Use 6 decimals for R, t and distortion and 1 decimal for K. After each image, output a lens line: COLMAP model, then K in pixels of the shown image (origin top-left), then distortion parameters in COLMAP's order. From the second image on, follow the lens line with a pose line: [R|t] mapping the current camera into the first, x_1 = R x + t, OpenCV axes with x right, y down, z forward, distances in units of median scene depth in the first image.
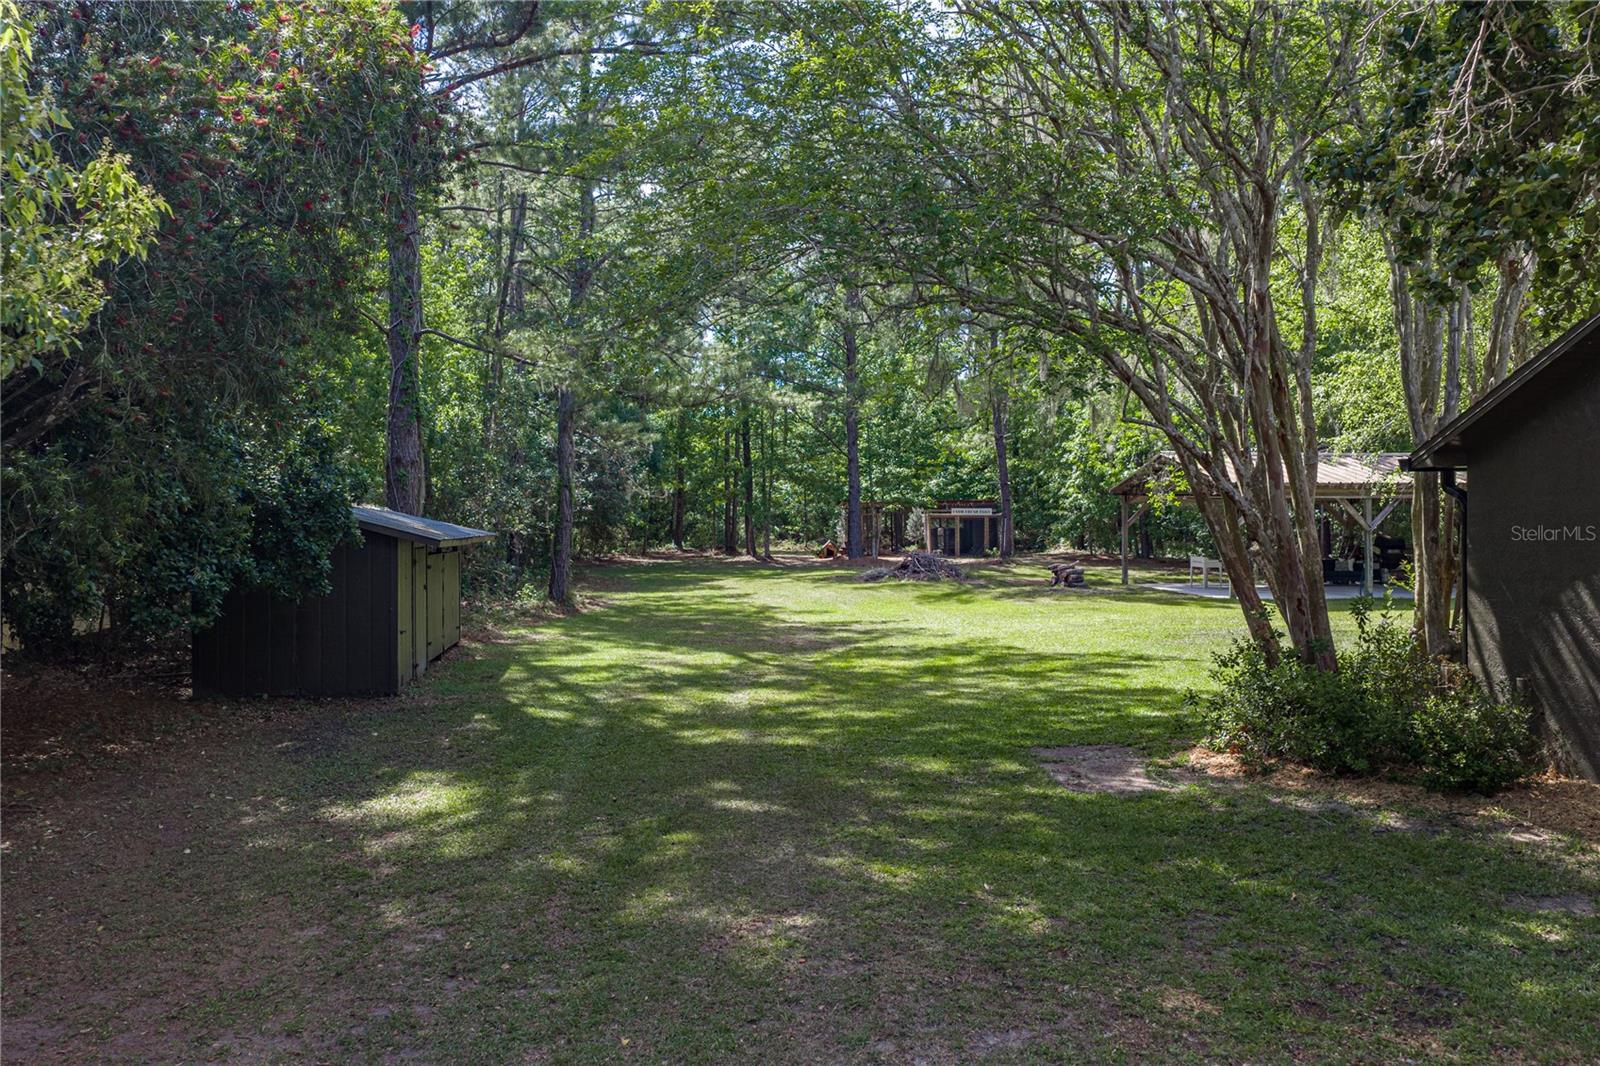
lens RADIAL K [[1328.2, 0, 807.3], [0, 1328.2, 537.8], [0, 0, 1]] dist [0.026596, -0.000650]
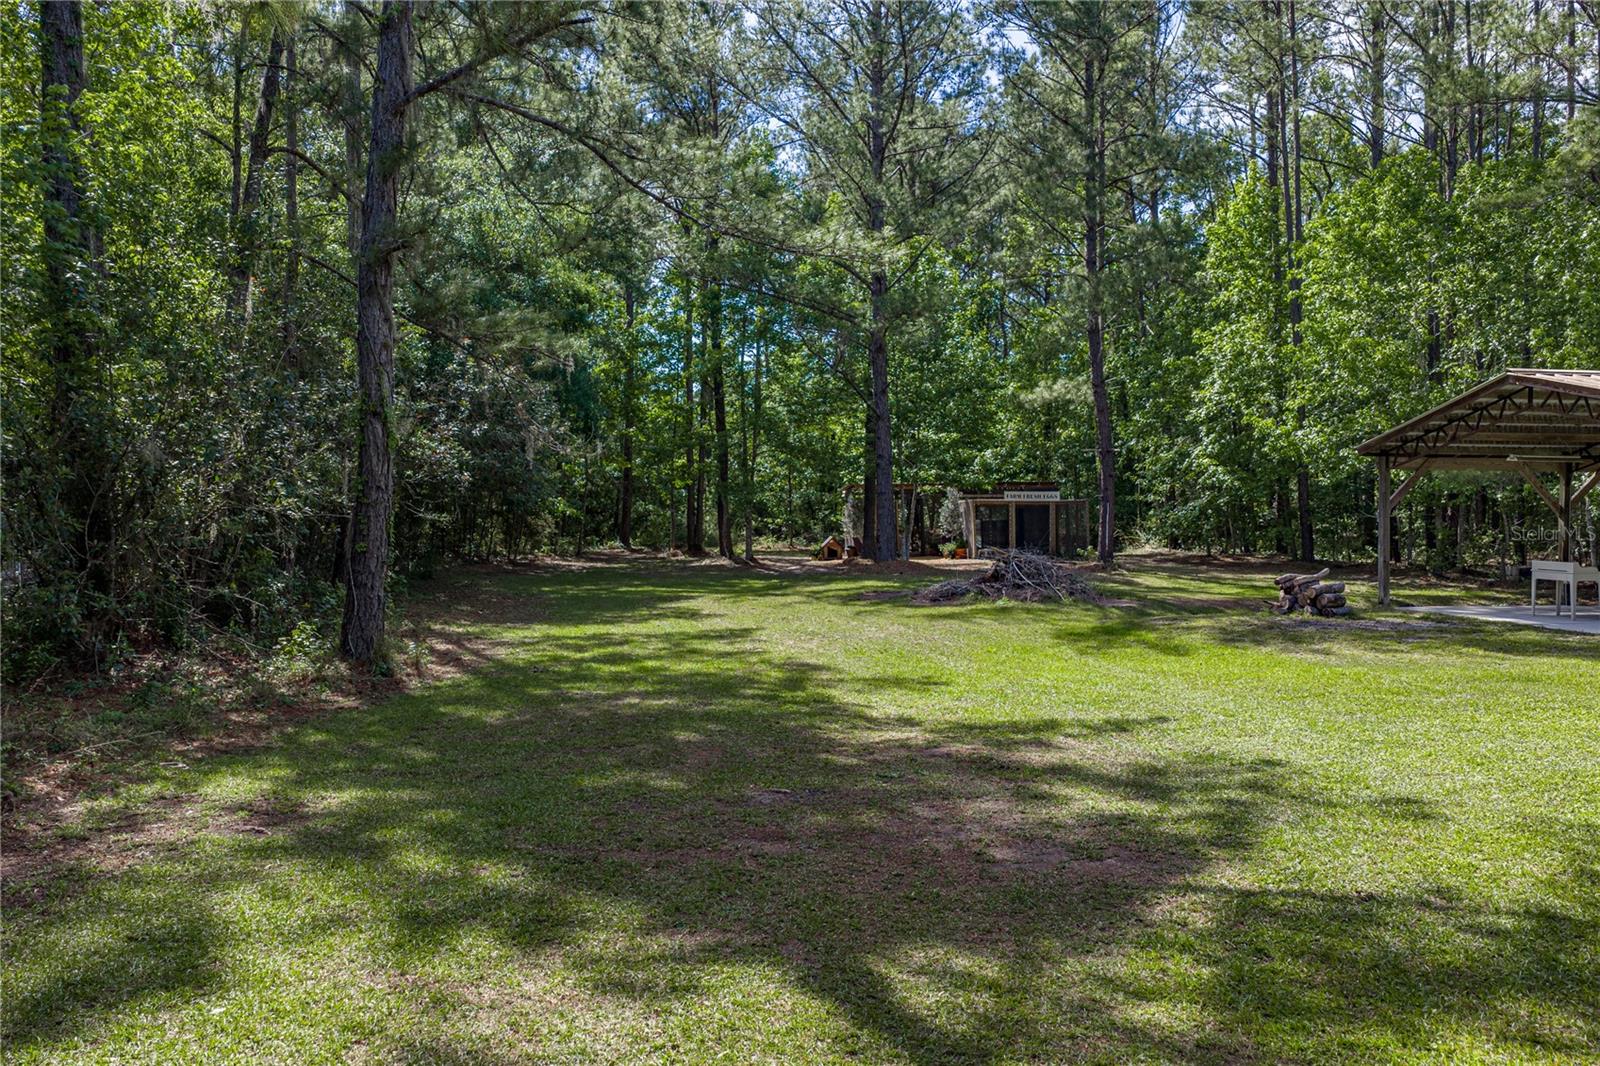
lens RADIAL K [[1333.3, 0, 793.0], [0, 1333.3, 535.0], [0, 0, 1]] dist [0.034411, -0.012496]
pose [[0.999634, -0.000465, 0.027033, -0.027555], [0.000496, 0.999999, -0.001141, 0.002264], [-0.027032, 0.001154, 0.999634, 0.300189]]
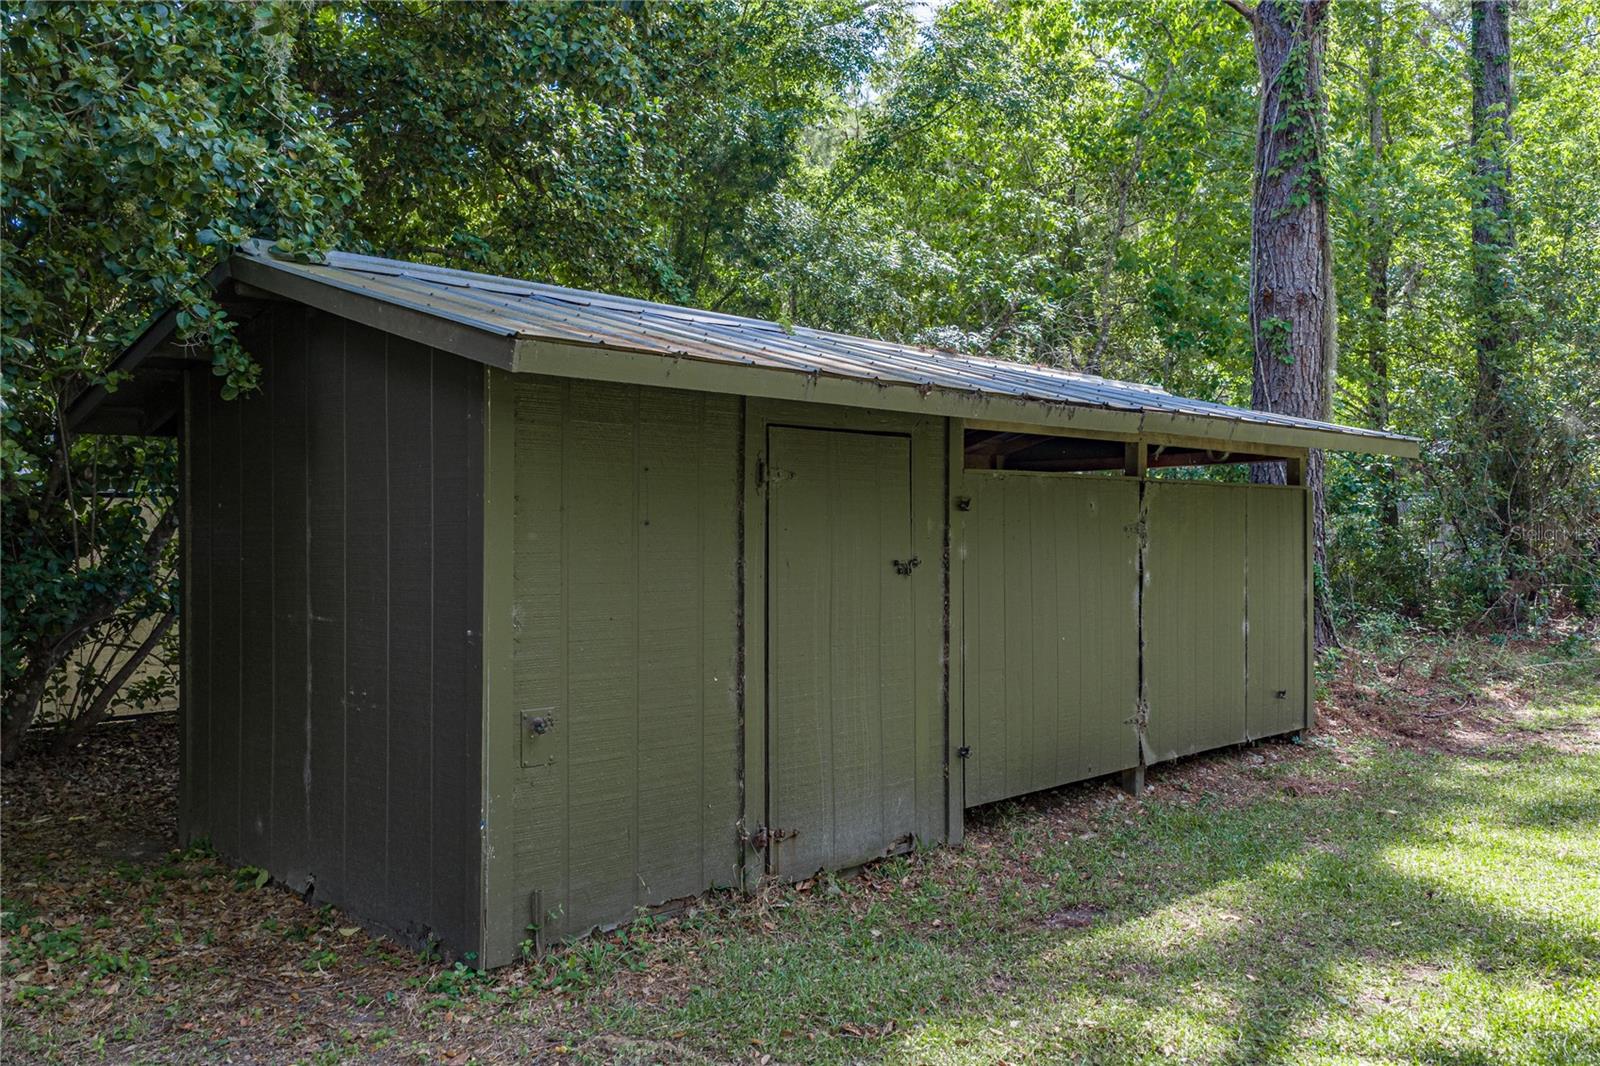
lens RADIAL K [[1333.3, 0, 793.0], [0, 1333.3, 535.0], [0, 0, 1]] dist [0.034411, -0.012496]
pose [[0.605324, 0.006112, -0.795956, -0.019255], [-0.009541, 0.999954, 0.000422, 0.011202], [0.795922, 0.007339, 0.605355, 0.261402]]
